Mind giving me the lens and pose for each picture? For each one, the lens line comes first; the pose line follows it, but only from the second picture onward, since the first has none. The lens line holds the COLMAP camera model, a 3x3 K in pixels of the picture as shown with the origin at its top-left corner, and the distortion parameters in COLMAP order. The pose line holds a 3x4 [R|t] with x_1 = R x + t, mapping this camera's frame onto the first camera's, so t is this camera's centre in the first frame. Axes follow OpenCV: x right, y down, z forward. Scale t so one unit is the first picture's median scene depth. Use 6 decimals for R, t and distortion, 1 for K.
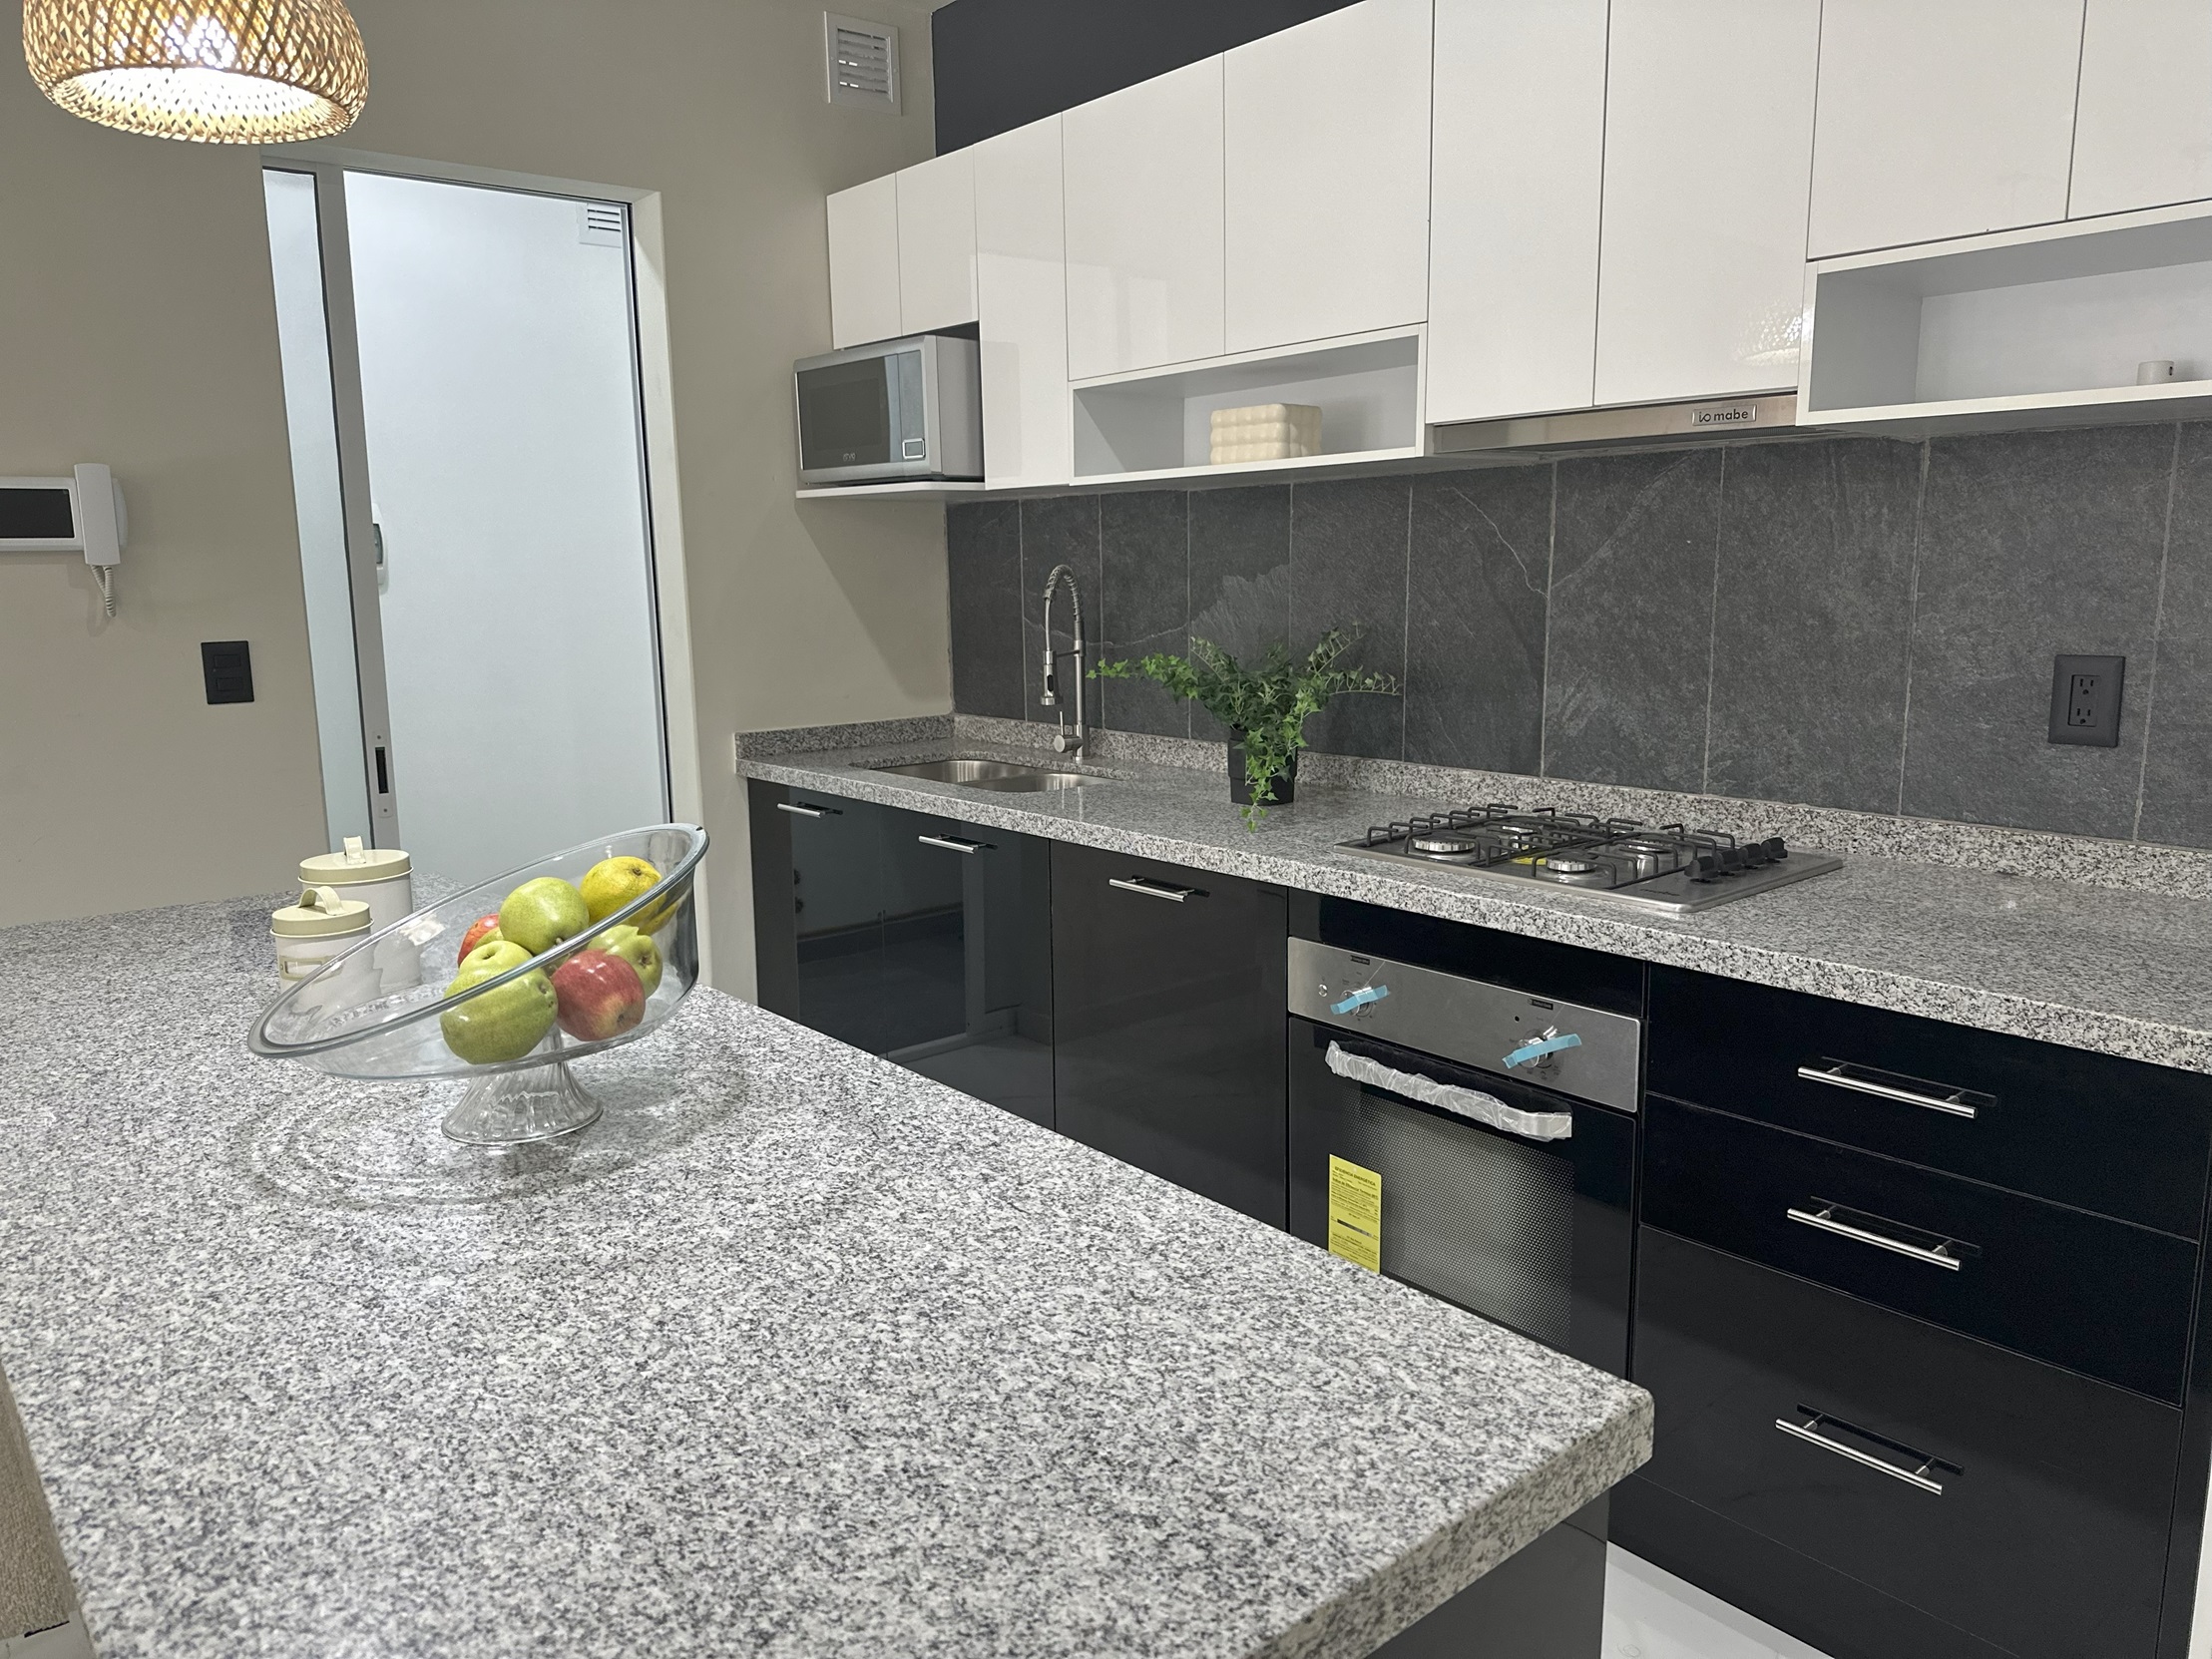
lens RADIAL K [[1524.8, 0, 1098.0], [0, 1524.8, 835.7], [0, 0, 1]] dist [0.102734, -0.170000]
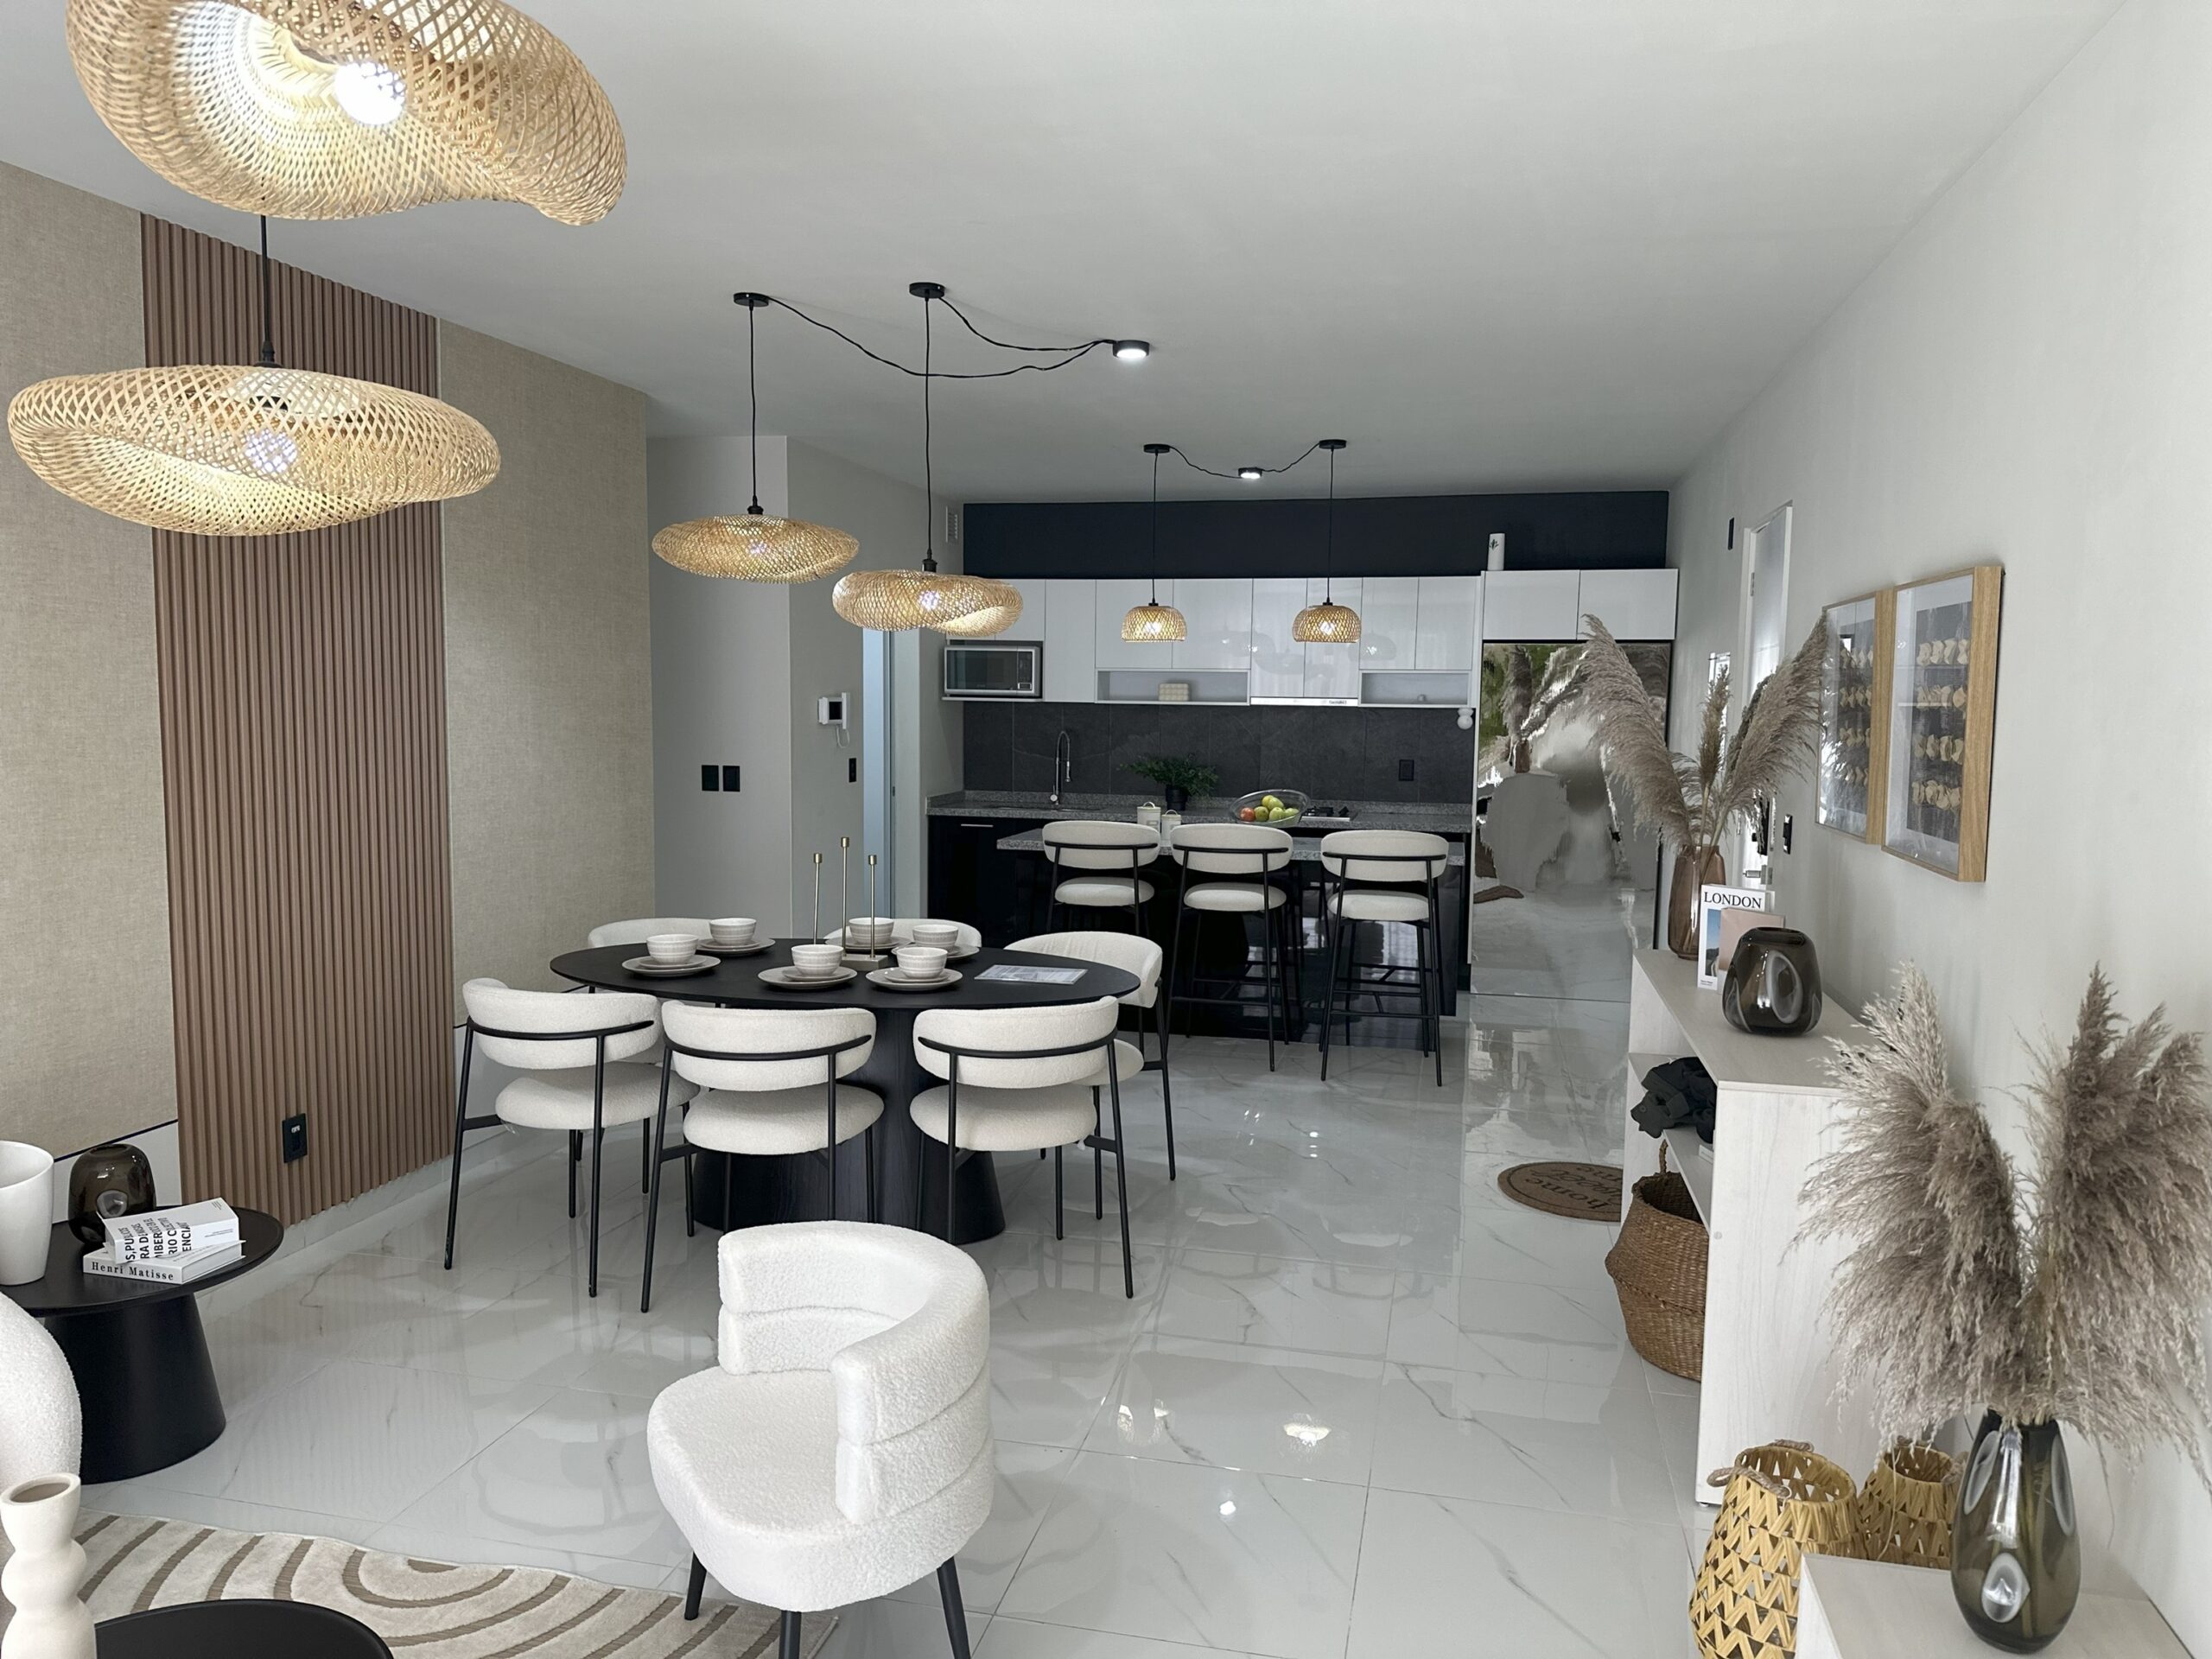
lens RADIAL K [[1524.9, 0, 1098.0], [0, 1524.9, 835.7], [0, 0, 1]] dist [0.102734, -0.170000]
pose [[0.810099, -0.029900, 0.585530, -2.021477], [0.077704, 0.995364, -0.056677, 0.211353], [-0.581120, 0.091412, 0.808667, -1.522960]]
